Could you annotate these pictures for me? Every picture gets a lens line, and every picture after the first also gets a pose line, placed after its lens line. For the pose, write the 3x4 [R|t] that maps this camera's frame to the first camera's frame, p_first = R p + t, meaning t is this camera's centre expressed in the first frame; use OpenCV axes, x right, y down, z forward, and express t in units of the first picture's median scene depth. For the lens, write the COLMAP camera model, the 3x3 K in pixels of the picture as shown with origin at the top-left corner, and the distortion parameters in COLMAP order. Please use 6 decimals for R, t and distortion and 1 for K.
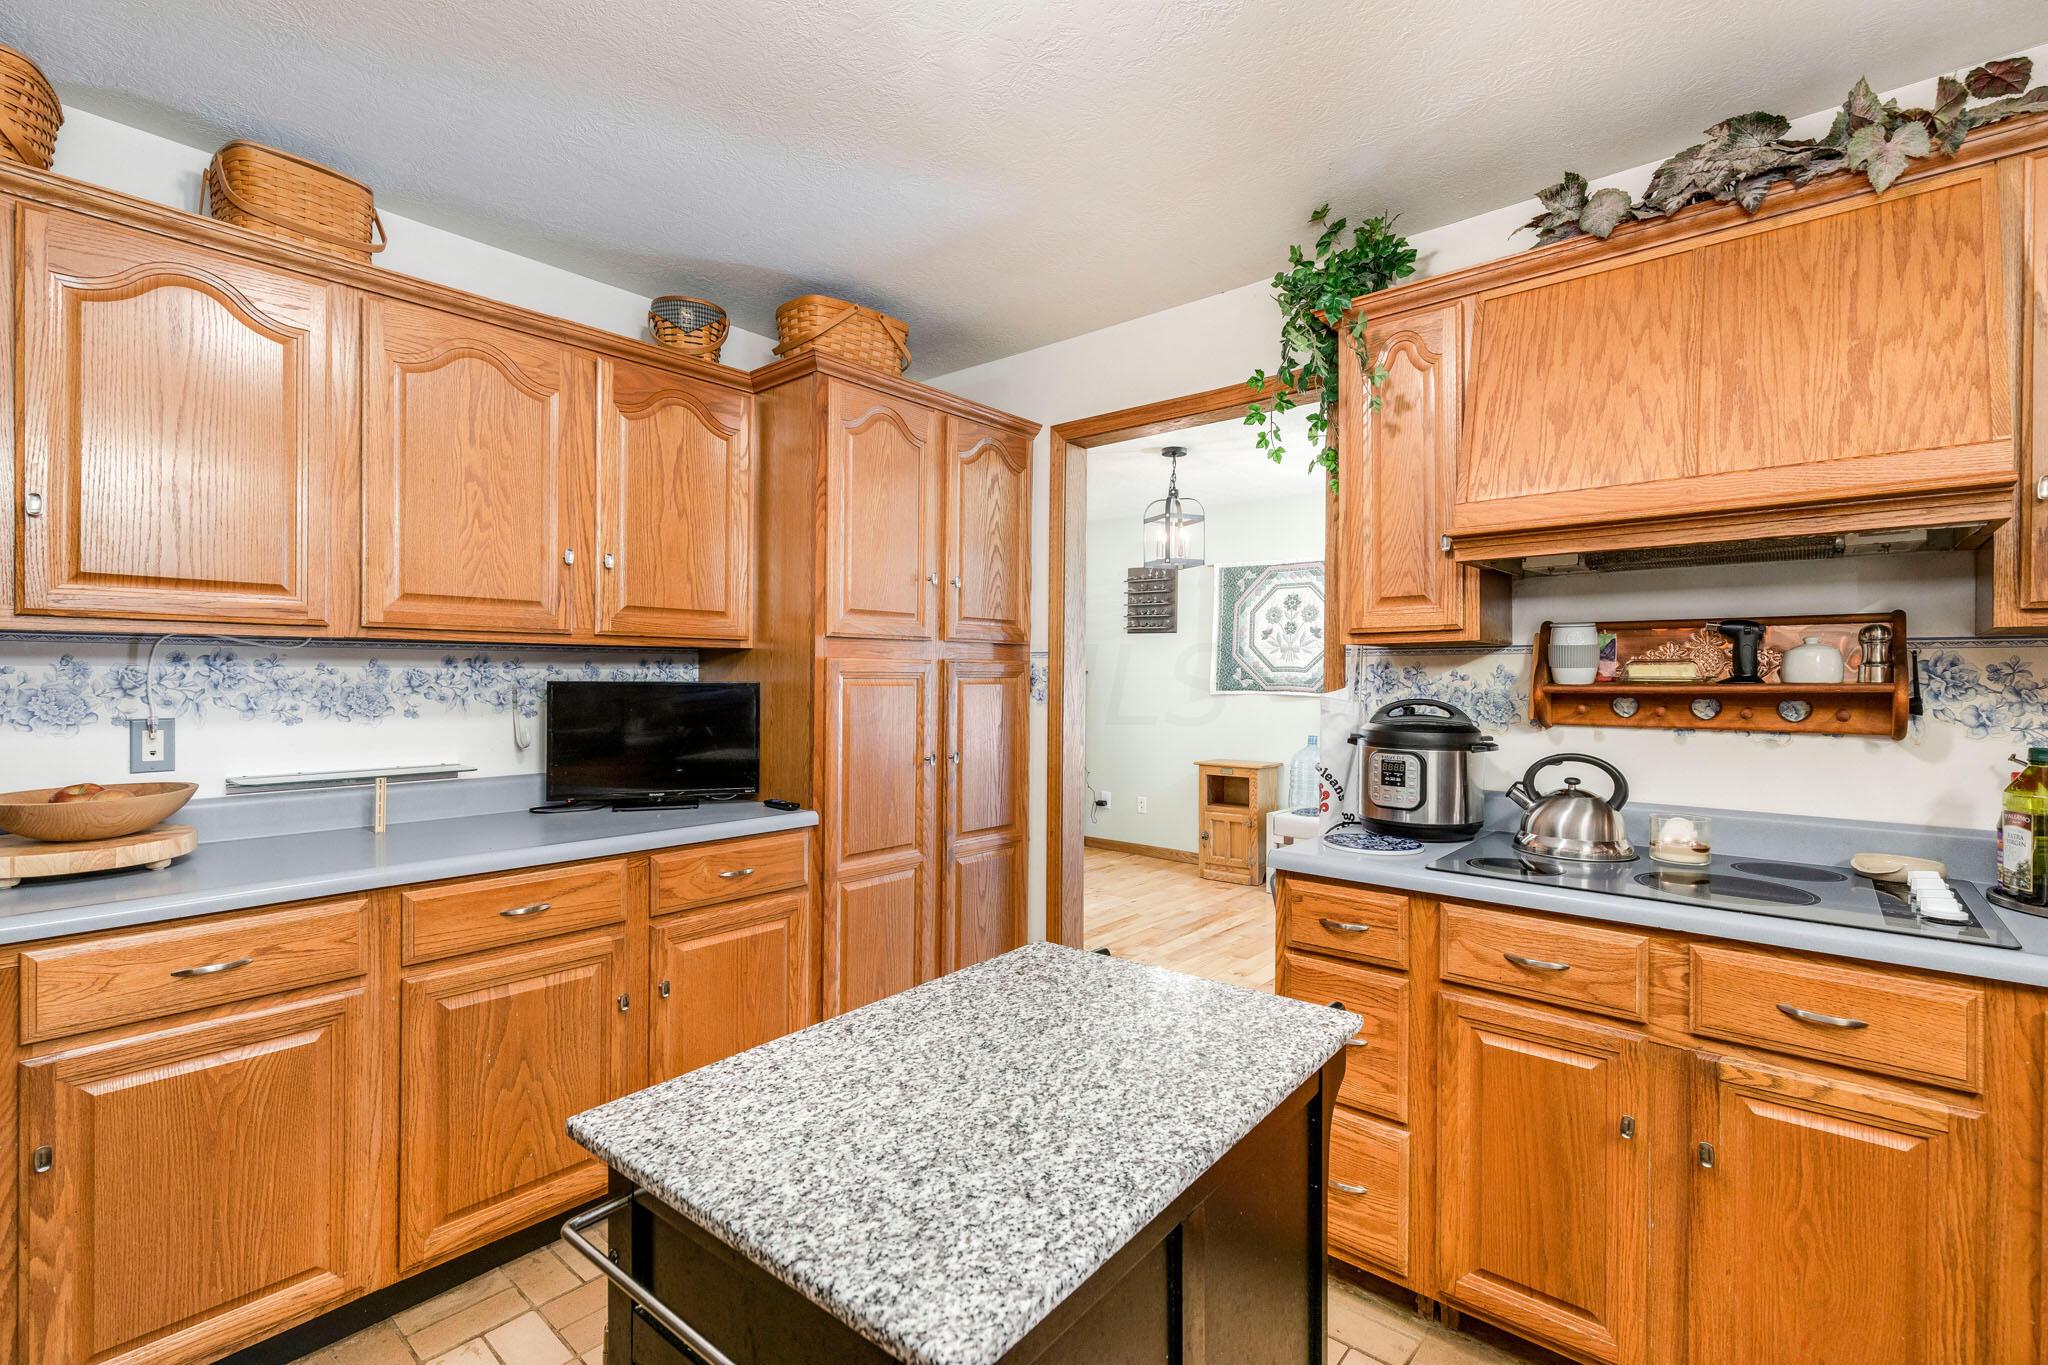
lens RADIAL K [[914.9, 0, 1041.7], [0, 914.9, 675.8], [0, 0, 1]] dist [0.009388, -0.001210]
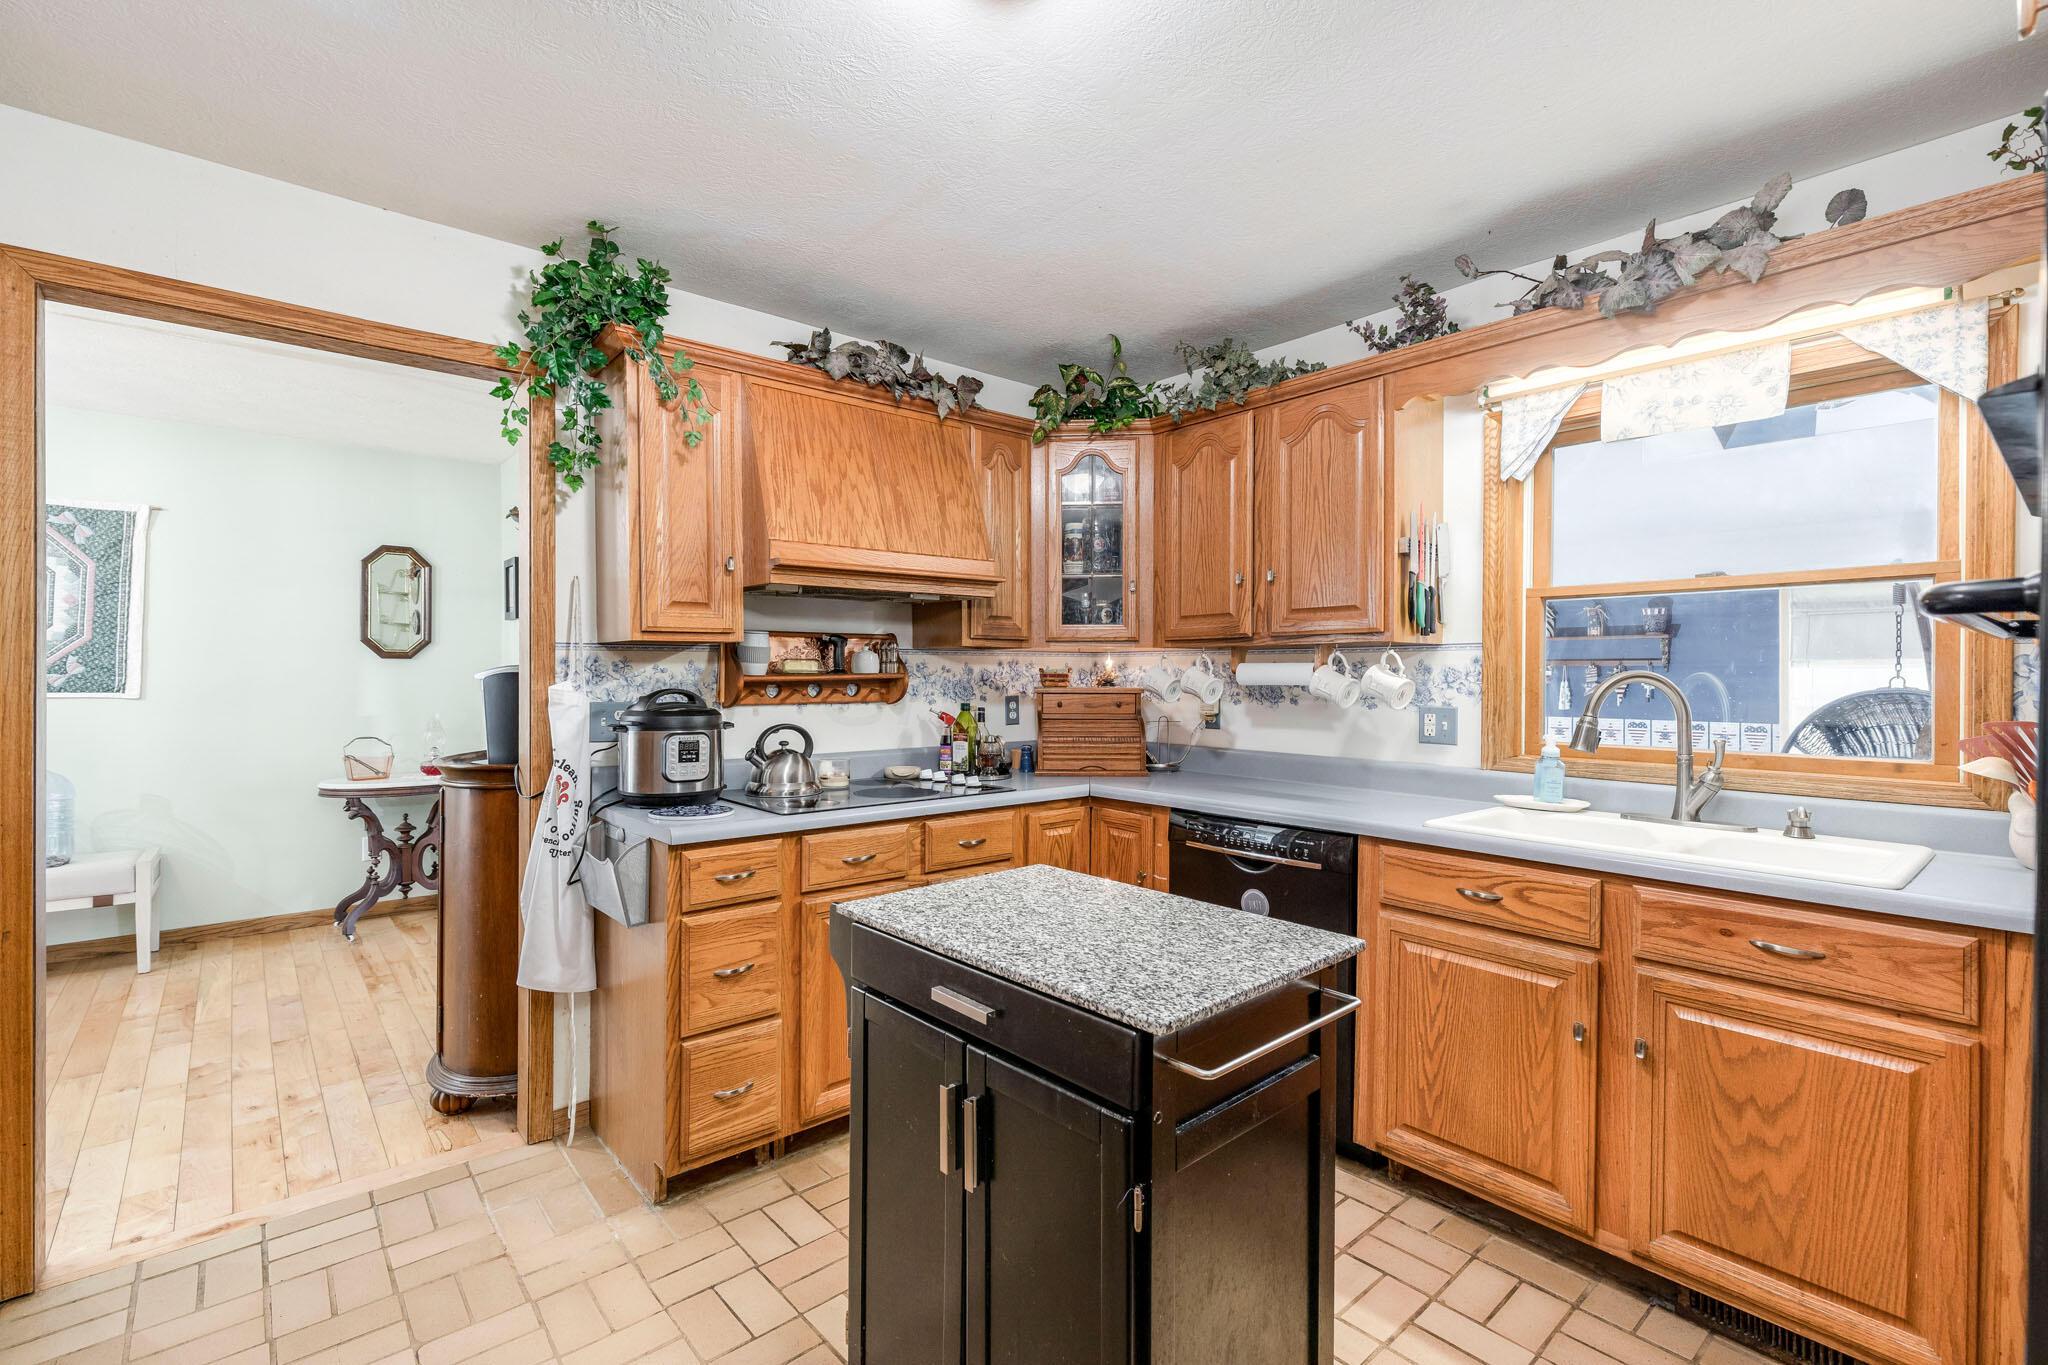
lens RADIAL K [[914.9, 0, 1008.6], [0, 914.9, 677.1], [0, 0, 1]] dist [0.009388, -0.001210]
pose [[0.164773, -0.009866, 0.986282, -0.771721], [-0.001587, 0.999946, 0.010268, -0.002562], [-0.986330, -0.003257, 0.164749, 0.432088]]
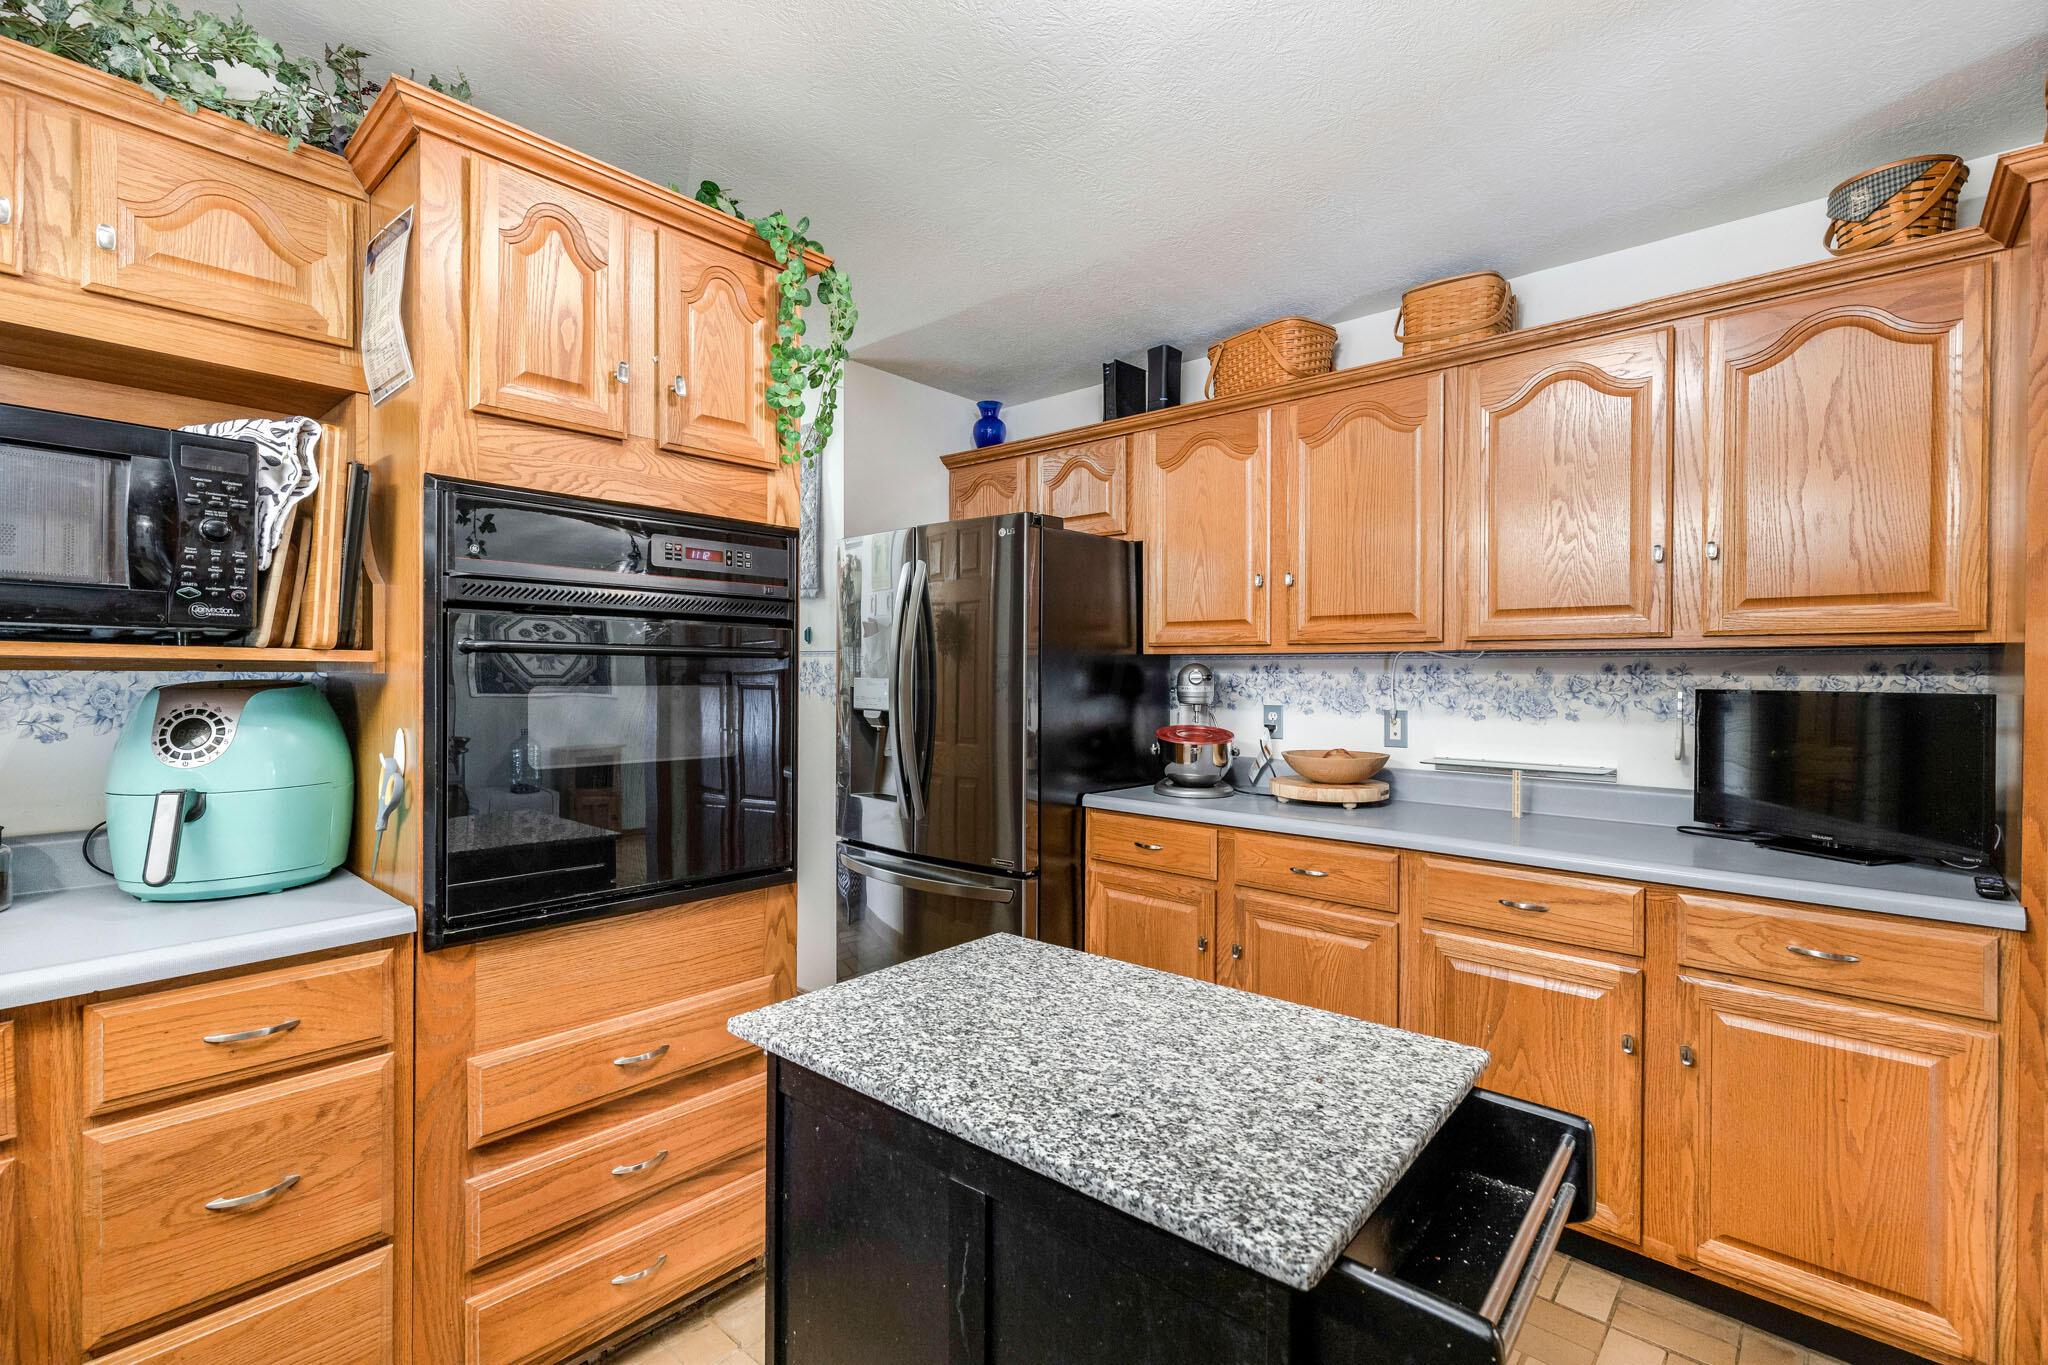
lens RADIAL K [[914.9, 0, 1009.5], [0, 914.9, 673.2], [0, 0, 1]] dist [0.009388, -0.001210]
pose [[-0.040336, -0.005782, -0.999169, 0.521516], [-0.008777, 0.999947, -0.005432, 0.001214], [0.999148, 0.008550, -0.040385, 0.466173]]
